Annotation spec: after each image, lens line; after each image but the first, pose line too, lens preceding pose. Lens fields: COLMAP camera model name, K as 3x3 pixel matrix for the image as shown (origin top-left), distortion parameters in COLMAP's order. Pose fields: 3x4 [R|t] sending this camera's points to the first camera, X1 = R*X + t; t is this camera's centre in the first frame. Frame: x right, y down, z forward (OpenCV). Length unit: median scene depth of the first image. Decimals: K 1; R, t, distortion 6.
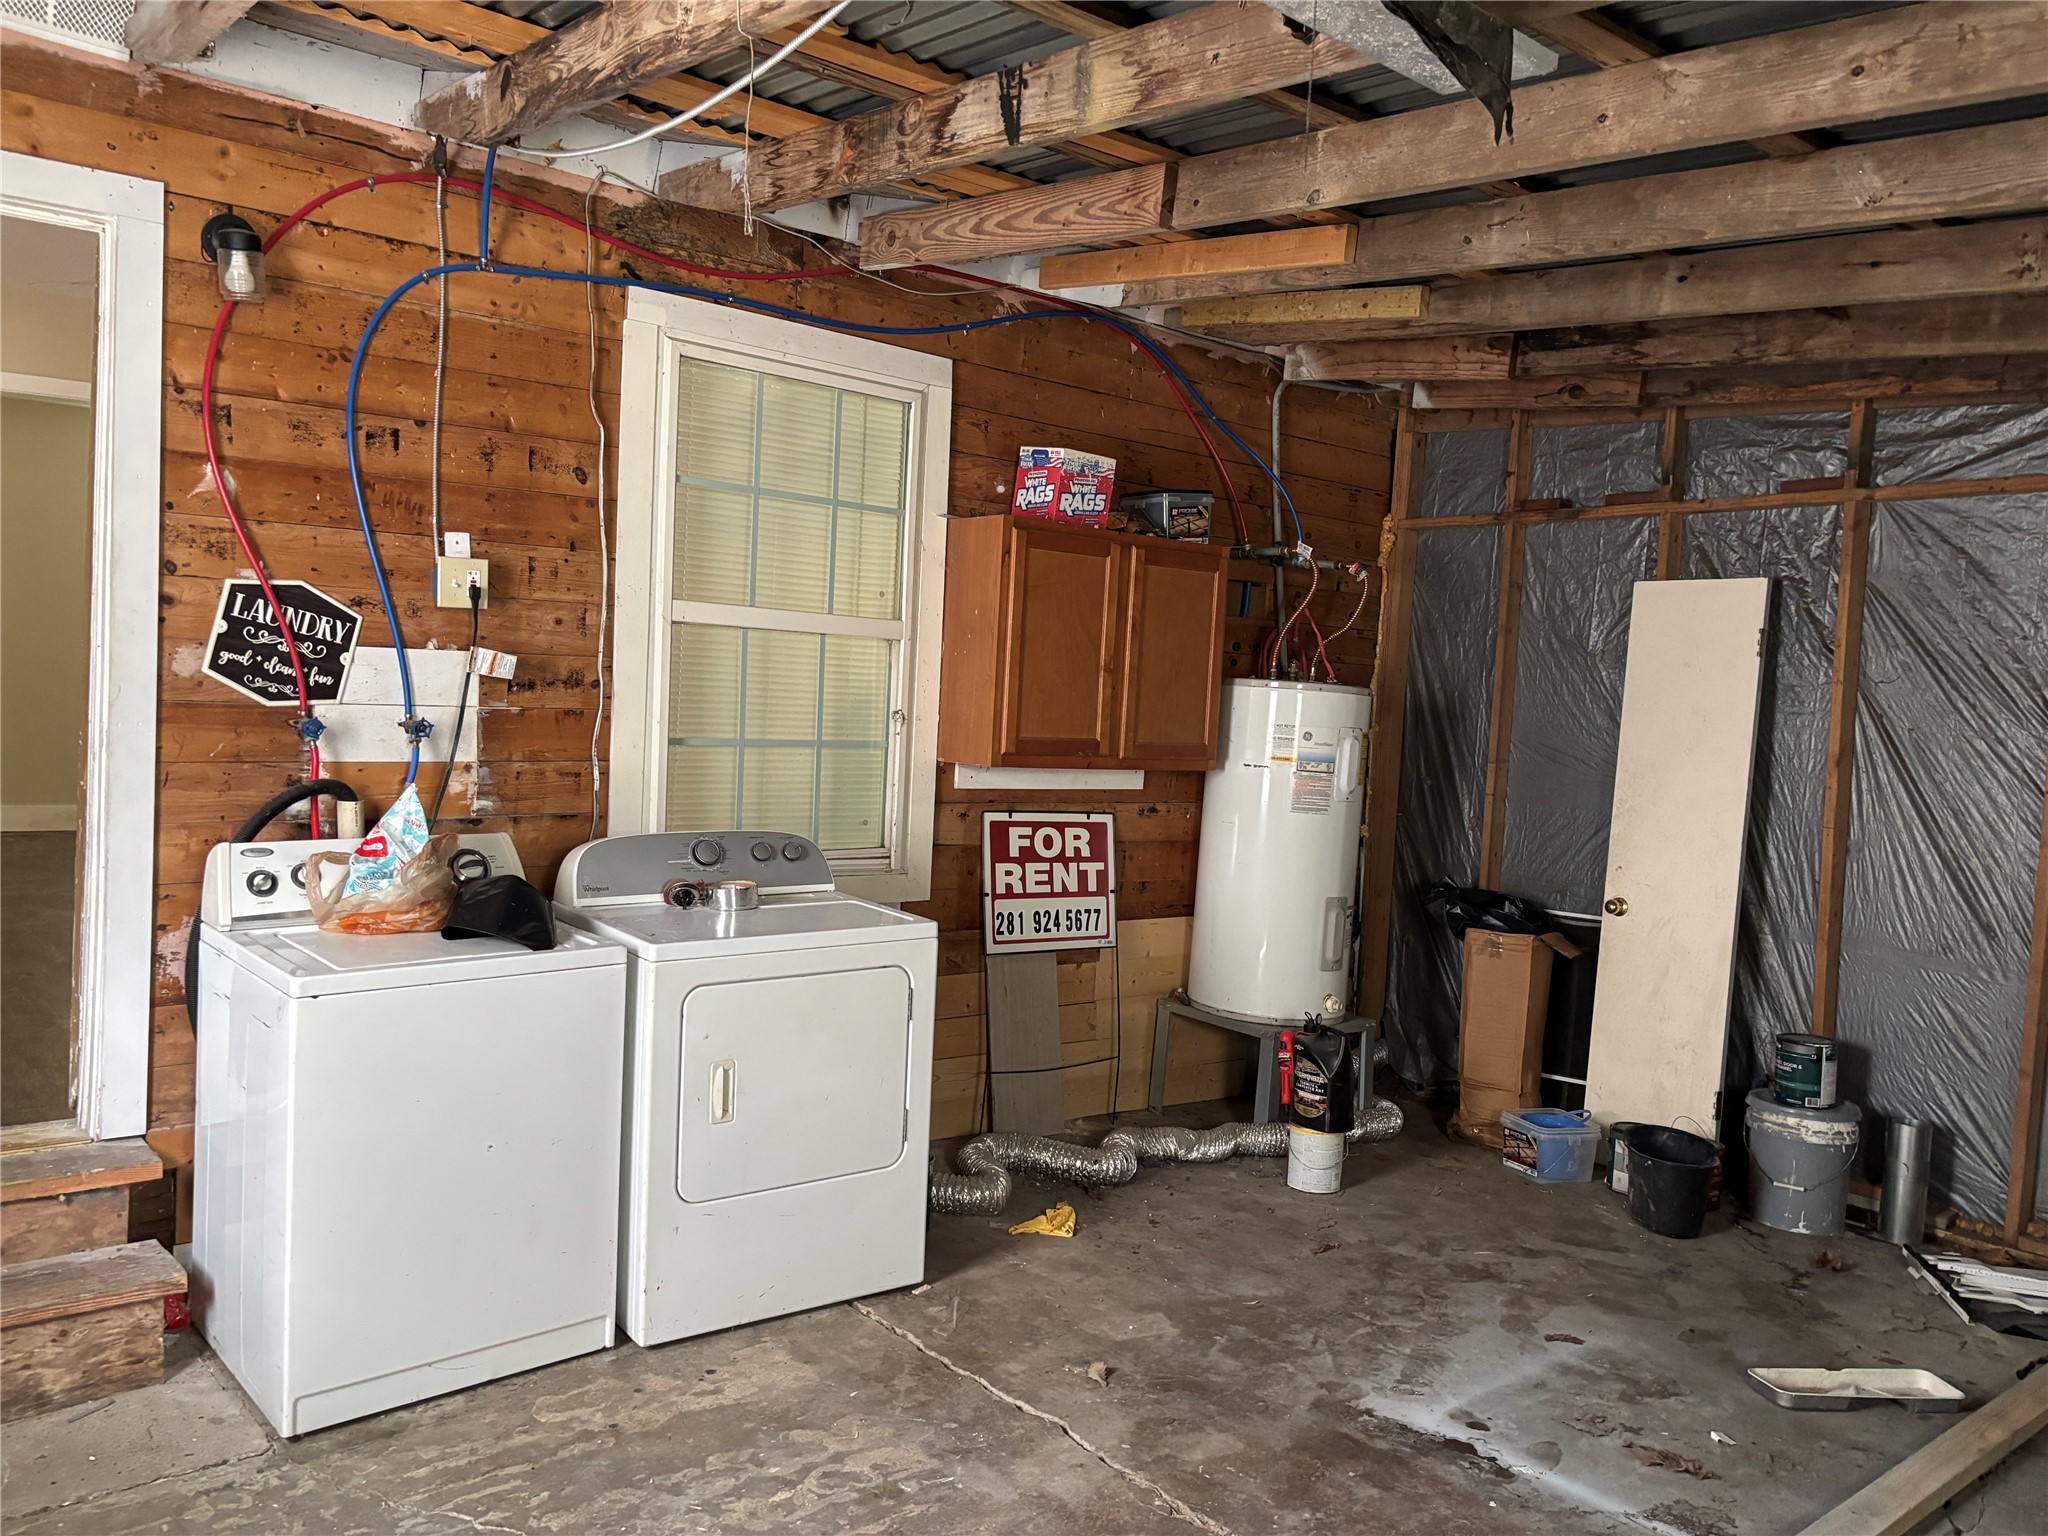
lens RADIAL K [[1566.9, 0, 1024.0], [0, 1566.9, 768.0], [0, 0, 1]] dist [0.180145, -0.152869]
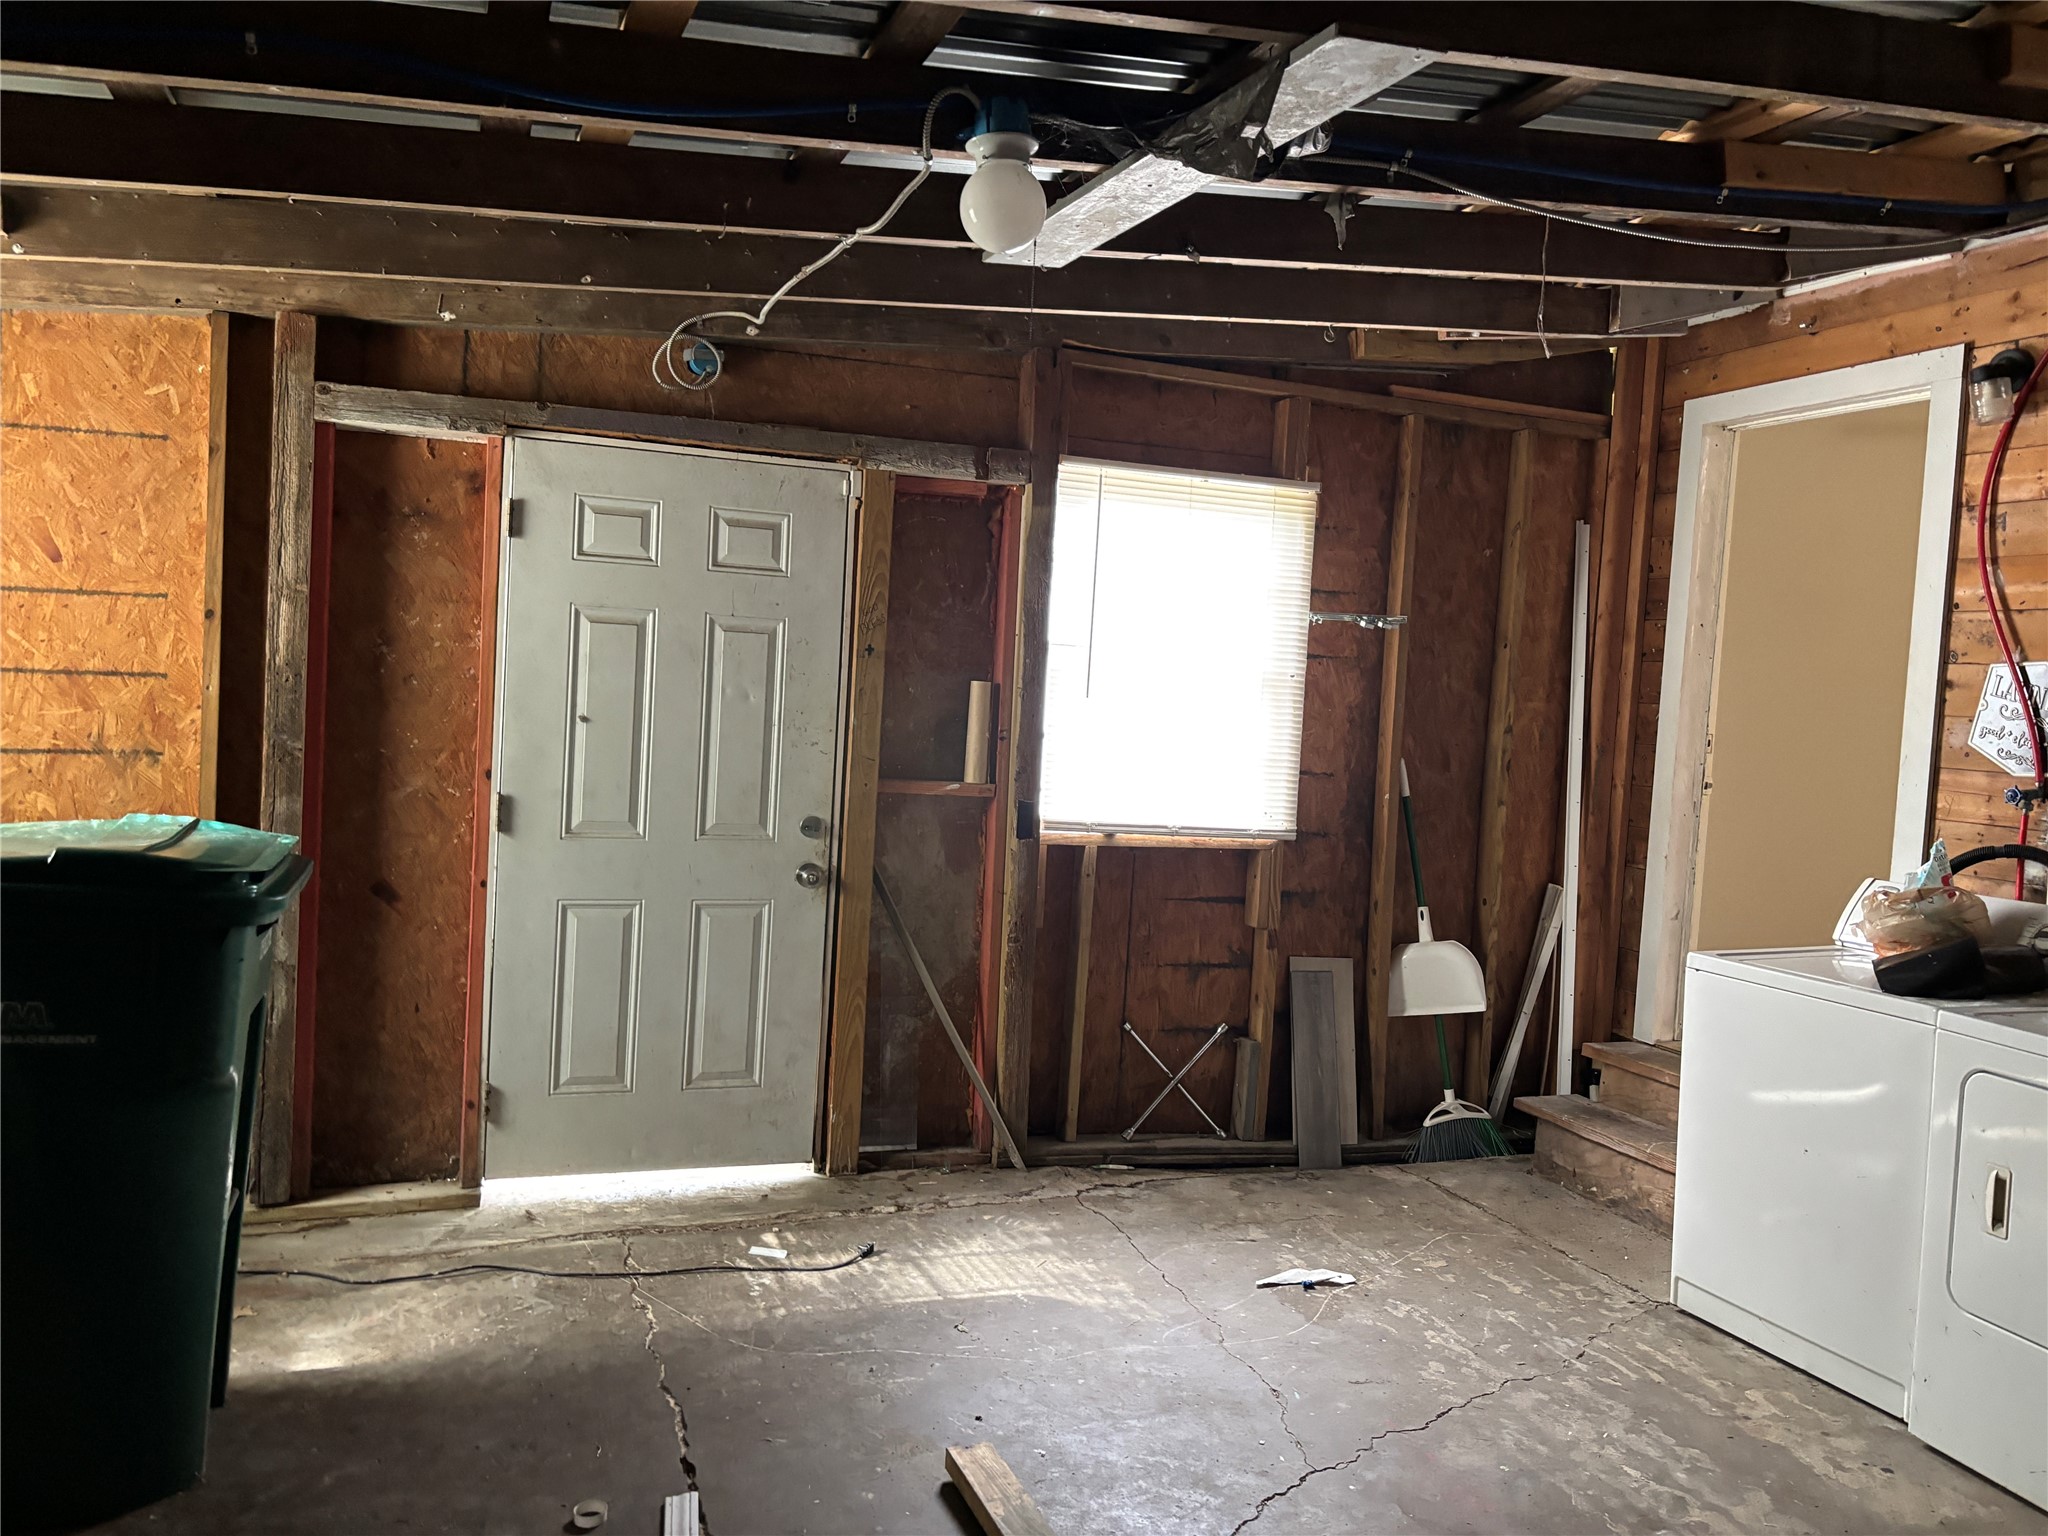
lens RADIAL K [[1544.4, 0, 1024.0], [0, 1544.4, 768.0], [0, 0, 1]] dist [0.000663, -0.012267]
pose [[-0.315380, -0.023076, -0.948685, 0.846313], [-0.136607, 0.990396, 0.021323, 0.029239], [0.939082, 0.136321, -0.315503, 0.804411]]
